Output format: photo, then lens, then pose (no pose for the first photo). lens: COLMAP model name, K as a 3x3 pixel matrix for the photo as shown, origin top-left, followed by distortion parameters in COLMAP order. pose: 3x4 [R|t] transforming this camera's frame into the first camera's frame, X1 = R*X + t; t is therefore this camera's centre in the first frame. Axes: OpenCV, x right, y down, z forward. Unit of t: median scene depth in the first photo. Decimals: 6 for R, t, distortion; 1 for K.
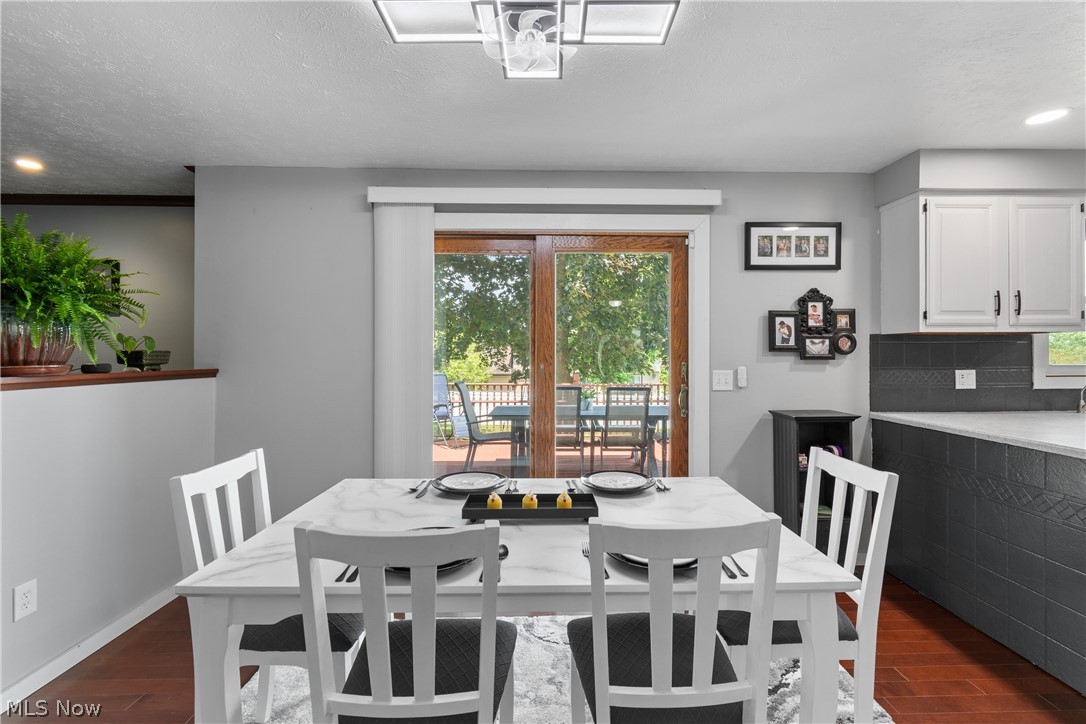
lens RADIAL K [[495.4, 0, 549.8], [0, 495.4, 356.7], [0, 0, 1]] dist [0.004223, -0.001050]
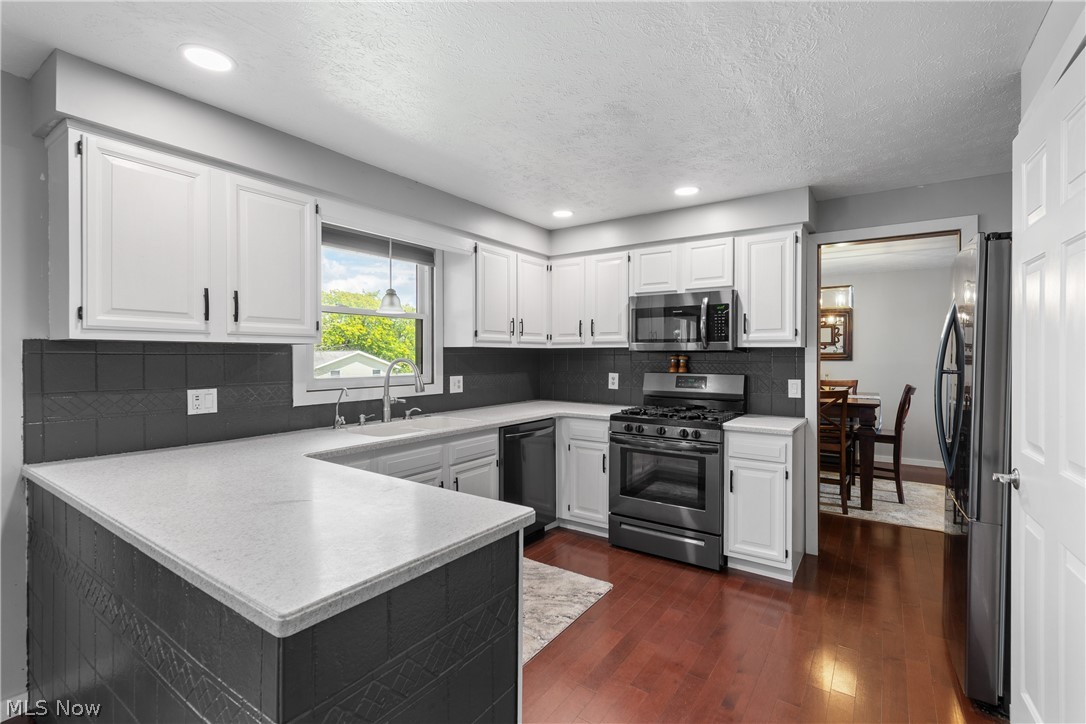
lens RADIAL K [[495.4, 0, 562.8], [0, 495.4, 359.3], [0, 0, 1]] dist [0.004223, -0.001050]
pose [[0.566328, -0.002598, 0.824176, 0.523325], [0.000843, 0.999996, 0.002572, -0.022036], [-0.824180, -0.000762, 0.566328, 0.099141]]
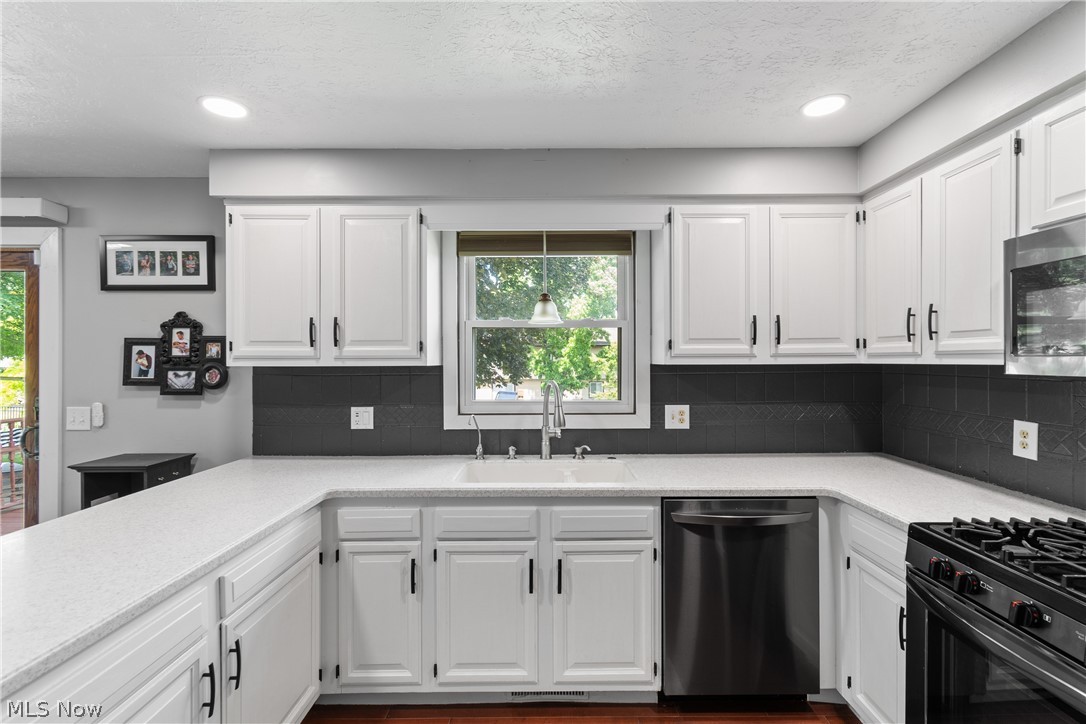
lens RADIAL K [[495.4, 0, 553.5], [0, 495.4, 359.3], [0, 0, 1]] dist [0.004223, -0.001050]
pose [[0.999803, 0.001212, -0.019819, 1.197781], [-0.001337, 0.999979, -0.006316, -0.051456], [0.019811, 0.006342, 0.999784, 0.153068]]
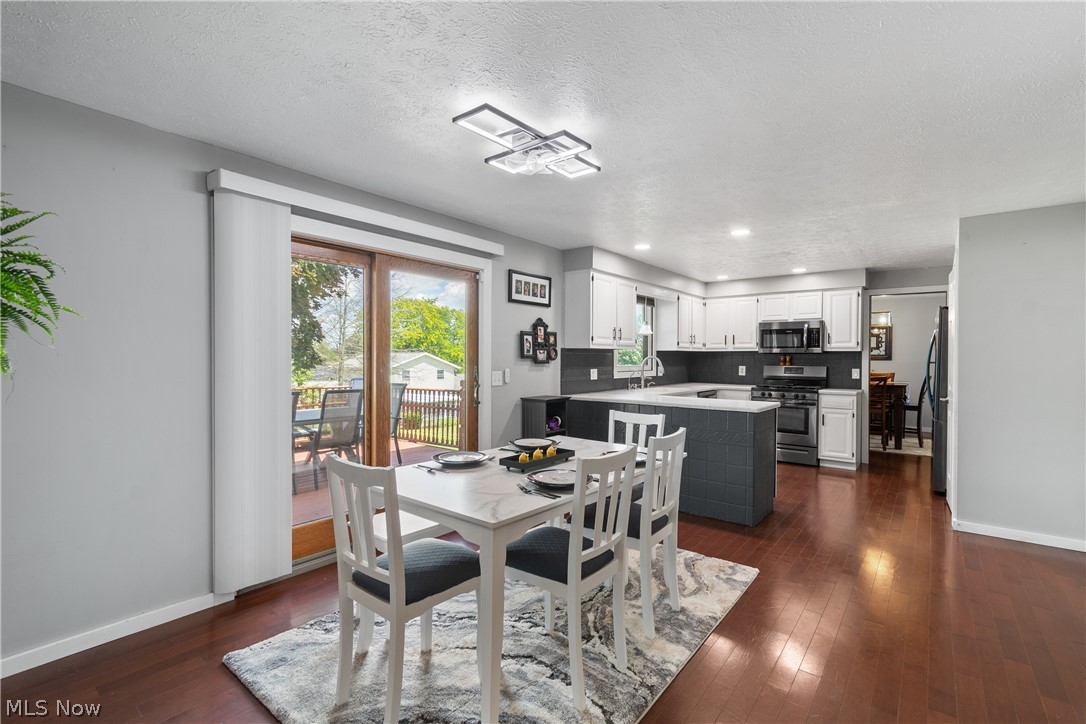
lens RADIAL K [[495.4, 0, 559.9], [0, 495.4, 364.6], [0, 0, 1]] dist [0.004223, -0.001050]
pose [[0.622183, -0.005764, 0.782851, -0.648152], [-0.002452, 0.999954, 0.009311, -0.005689], [-0.782868, -0.007712, 0.622140, -0.017979]]
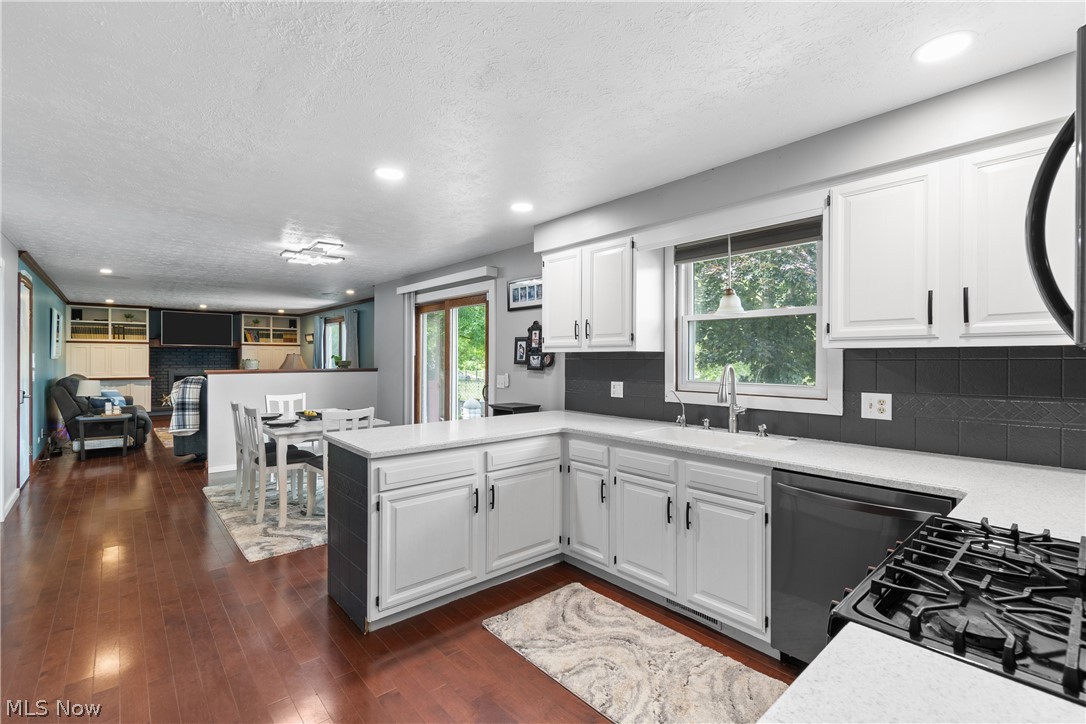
lens RADIAL K [[495.4, 0, 543.1], [0, 495.4, 359.2], [0, 0, 1]] dist [0.004223, -0.001050]
pose [[0.632313, 0.007115, -0.774680, 1.676870], [-0.009413, 0.999955, 0.001501, -0.028462], [0.774655, 0.006343, 0.632352, 0.098268]]
